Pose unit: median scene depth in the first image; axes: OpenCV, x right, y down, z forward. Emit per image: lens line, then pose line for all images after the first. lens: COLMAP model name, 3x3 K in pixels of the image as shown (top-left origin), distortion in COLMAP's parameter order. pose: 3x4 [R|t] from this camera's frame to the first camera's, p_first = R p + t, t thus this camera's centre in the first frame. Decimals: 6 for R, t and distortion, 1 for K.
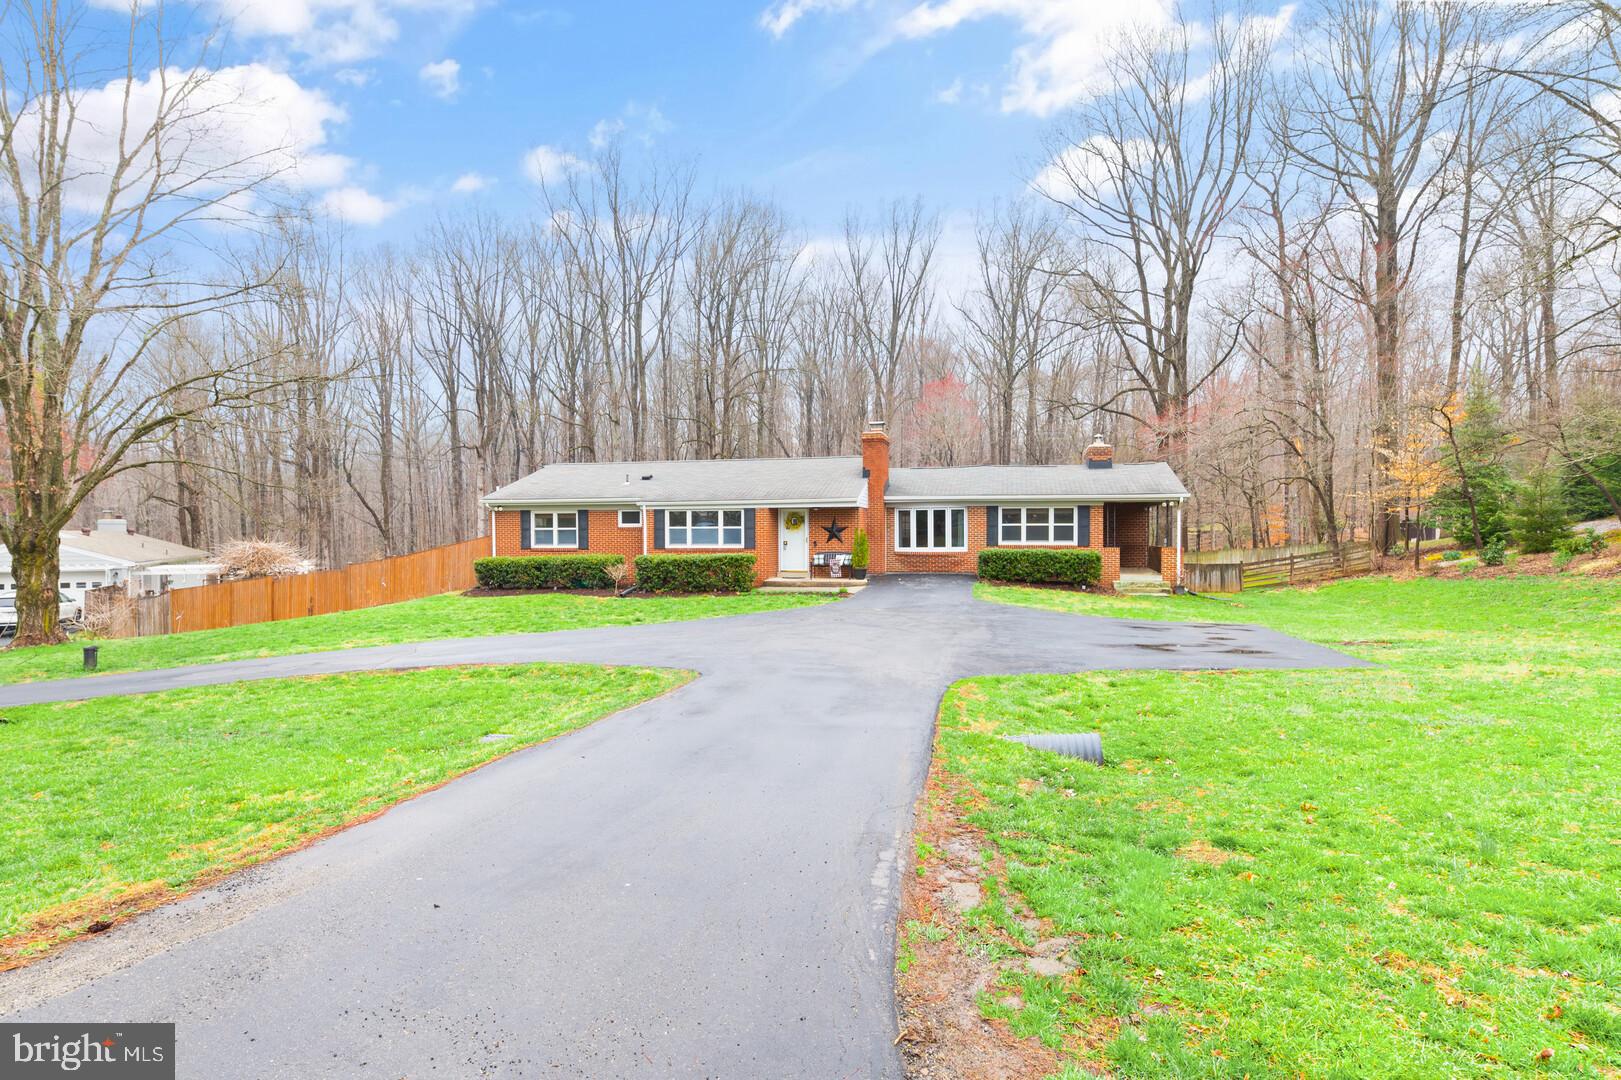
lens RADIAL K [[837.9, 0, 830.8], [0, 837.9, 534.7], [0, 0, 1]] dist [0.018565, -0.000110]
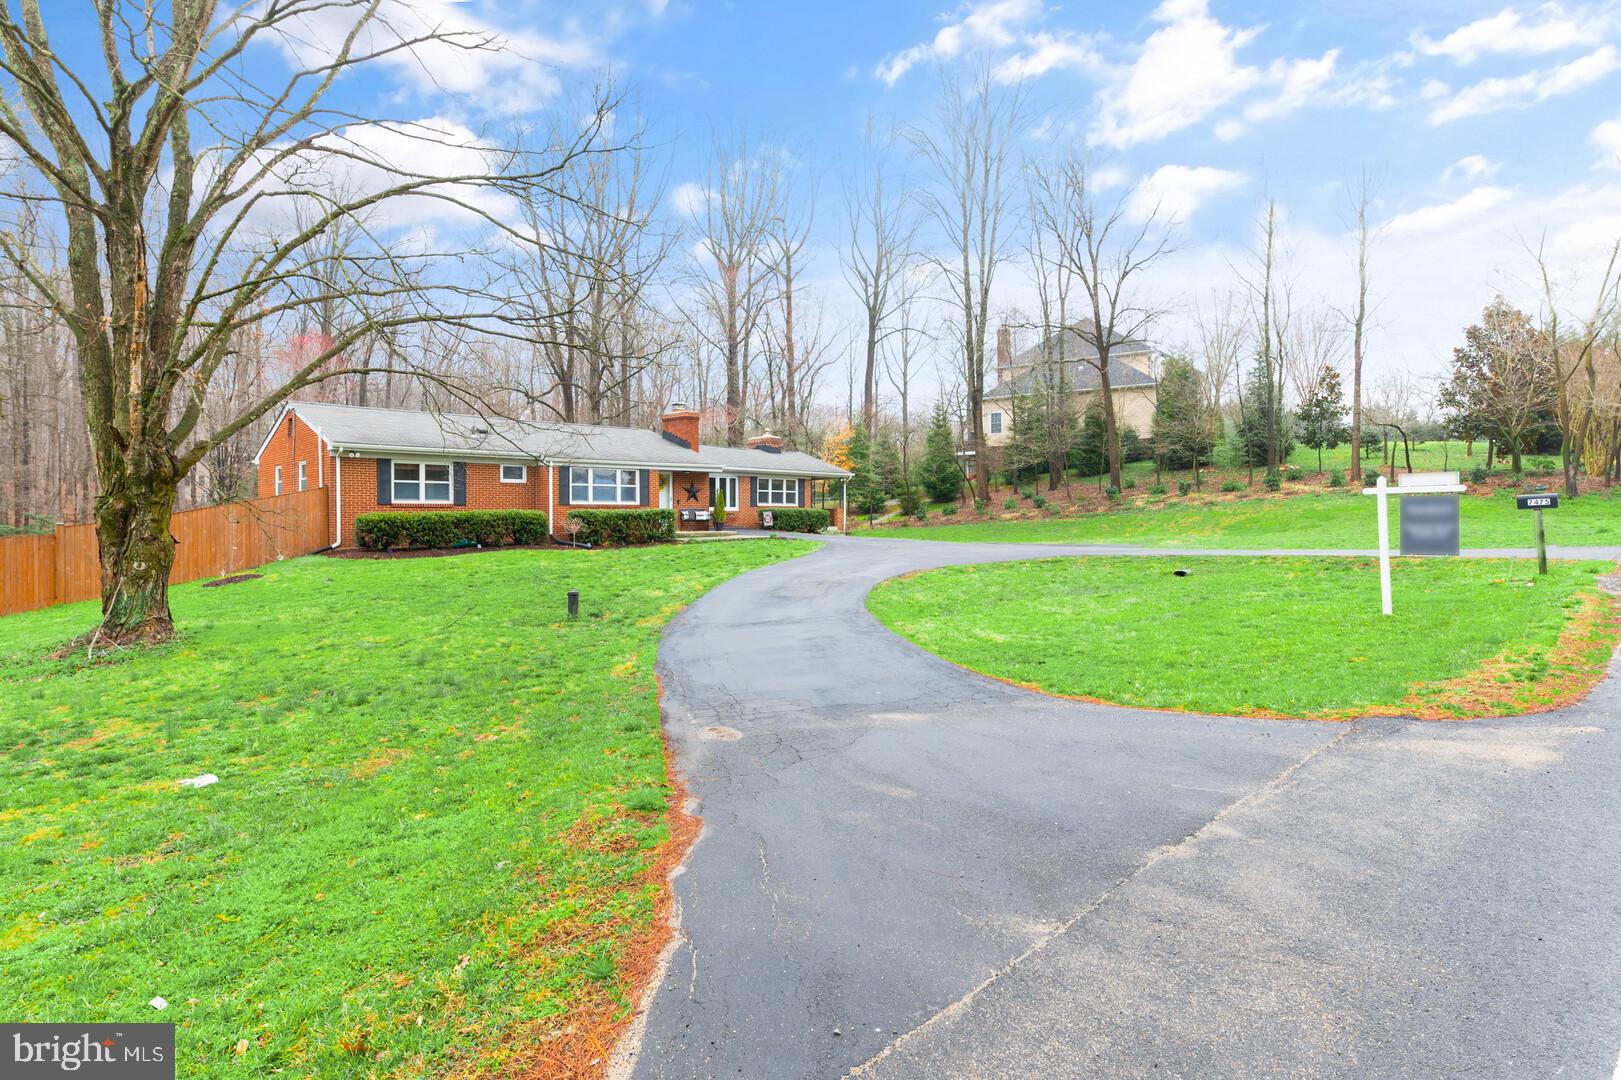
lens RADIAL K [[837.1, 0, 807.3], [0, 837.1, 521.5], [0, 0, 1]] dist [0.019254, -0.000181]
pose [[0.564204, -0.002104, 0.825633, -0.842825], [0.007187, 0.999971, -0.002364, 0.040085], [-0.825604, 0.007268, 0.564202, 0.182787]]
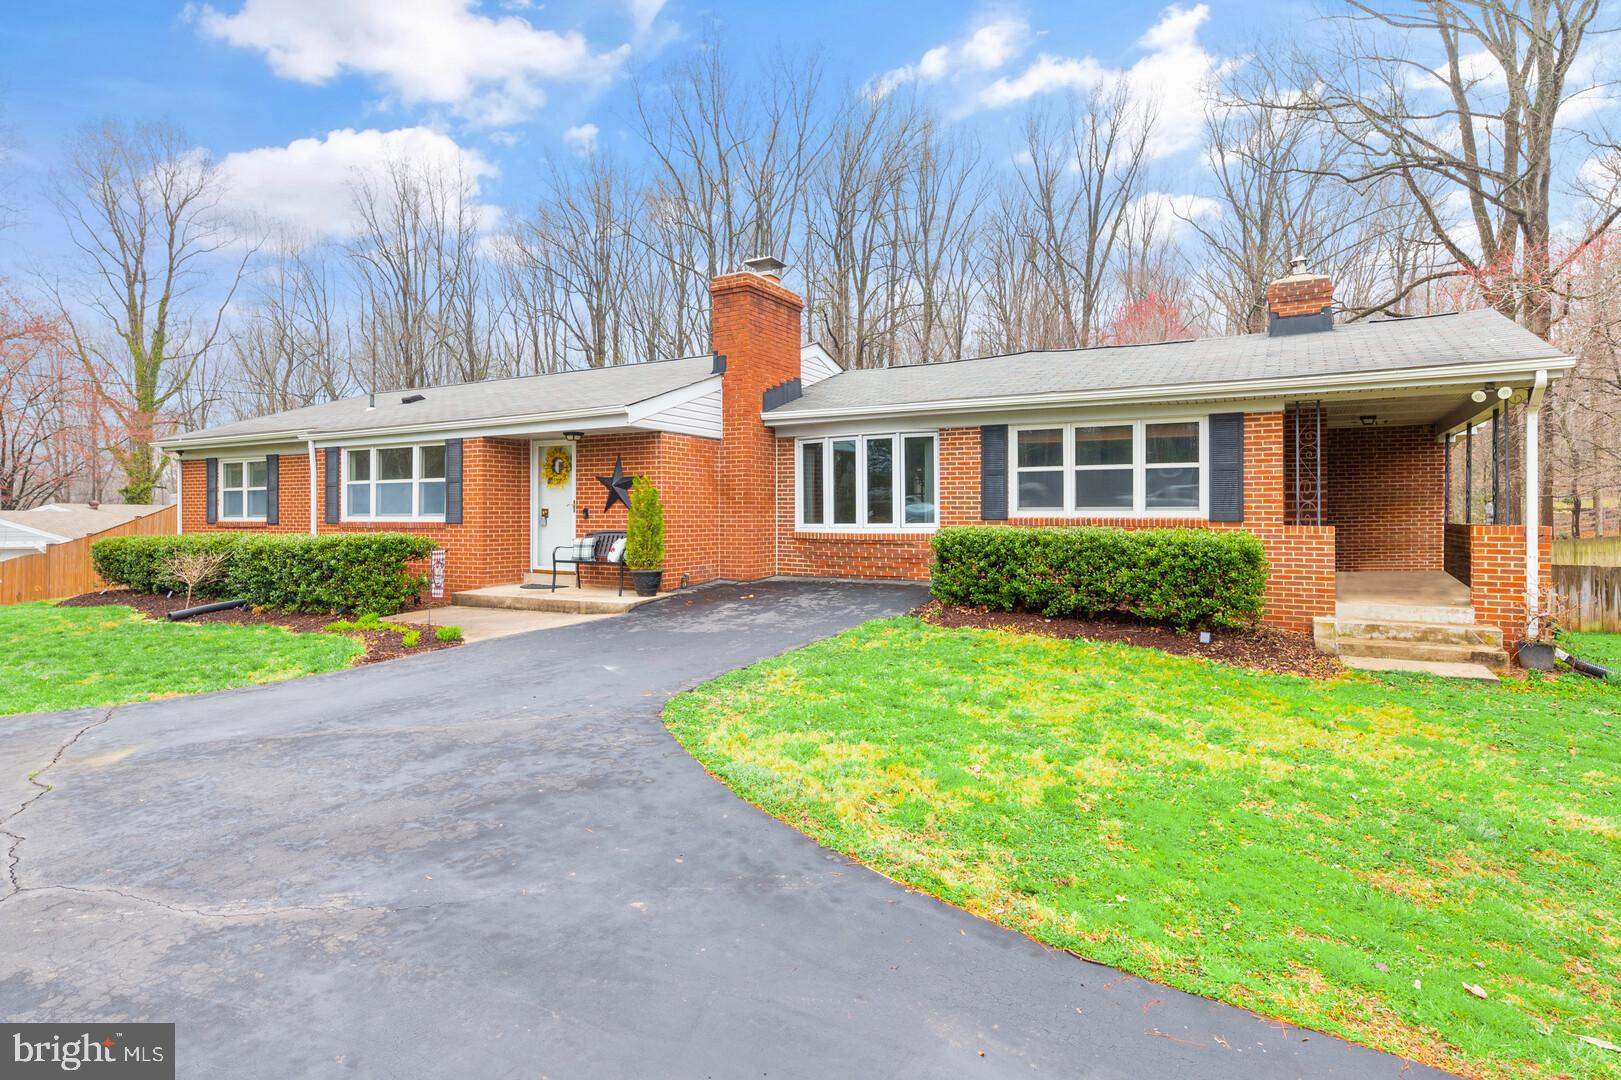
lens RADIAL K [[854.0, 0, 818.6], [0, 854.0, 509.1], [0, 0, 1]] dist [0.021040, -0.000273]
pose [[0.956065, -0.000451, -0.293155, 0.231763], [-0.001939, 0.999967, -0.007859, 0.011113], [0.293149, 0.008082, 0.956032, 0.559245]]
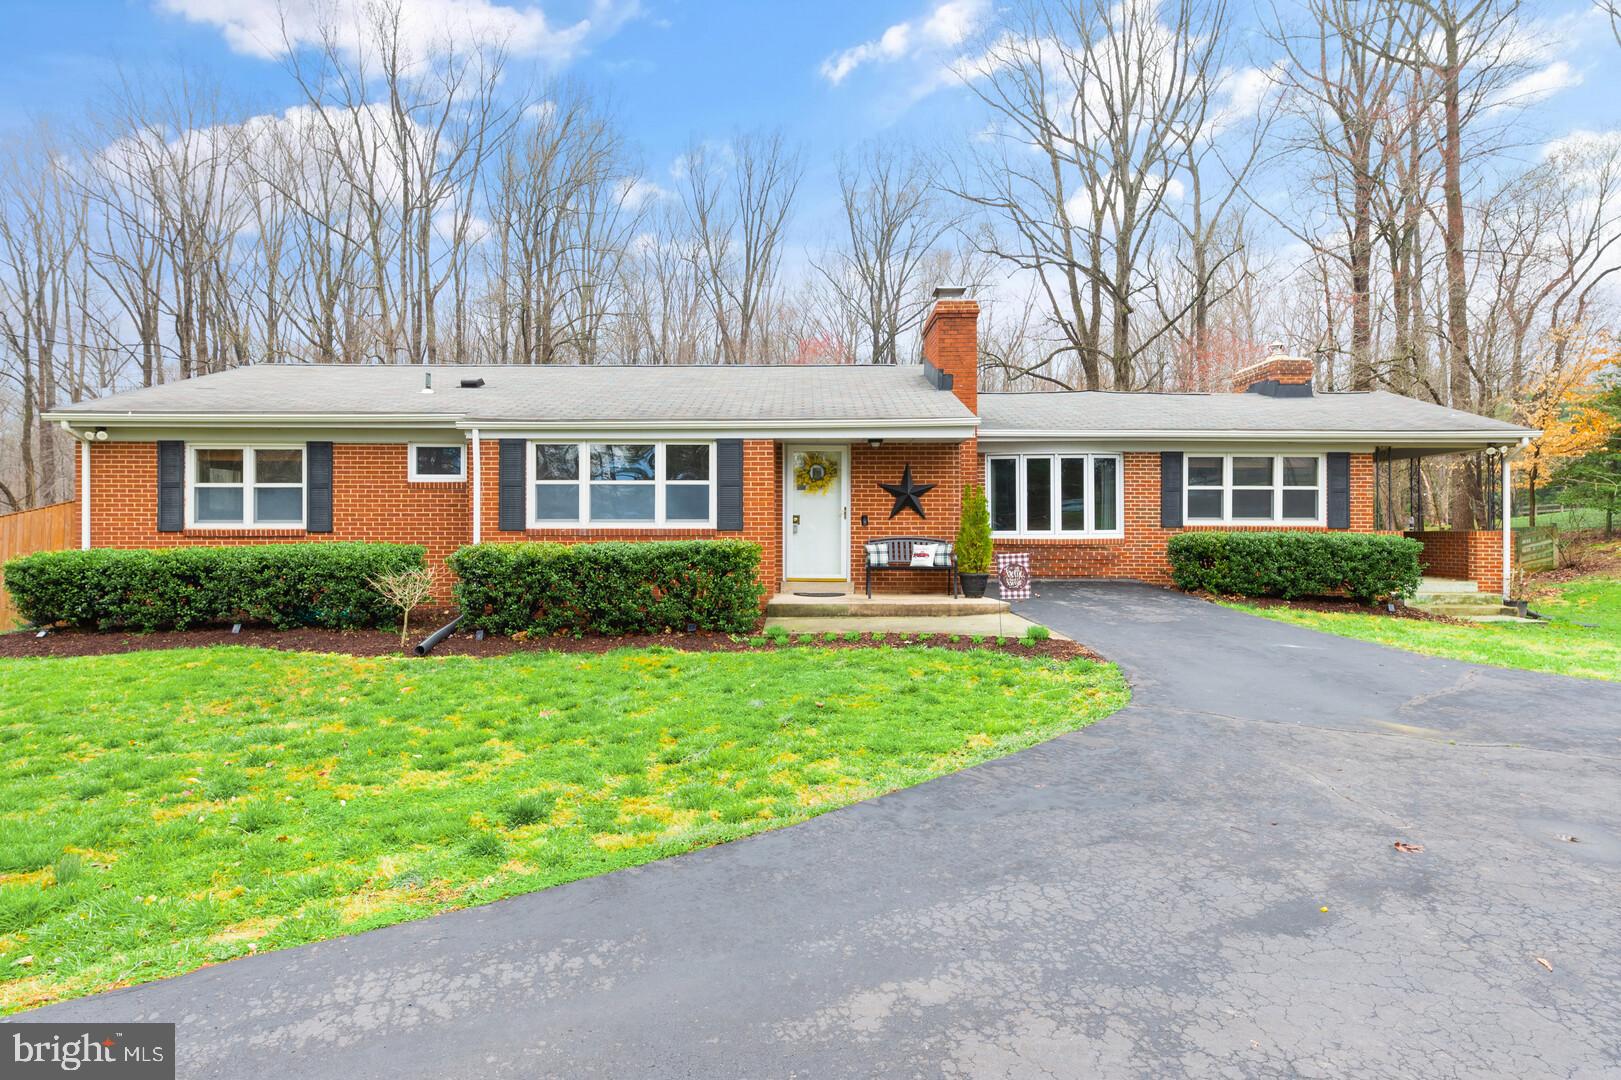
lens RADIAL K [[837.1, 0, 807.3], [0, 837.1, 521.5], [0, 0, 1]] dist [0.019254, -0.000181]
pose [[0.977455, 0.005589, 0.211071, -0.141736], [-0.003777, 0.999952, -0.008989, 0.014946], [-0.211111, 0.007989, 0.977429, 0.526310]]
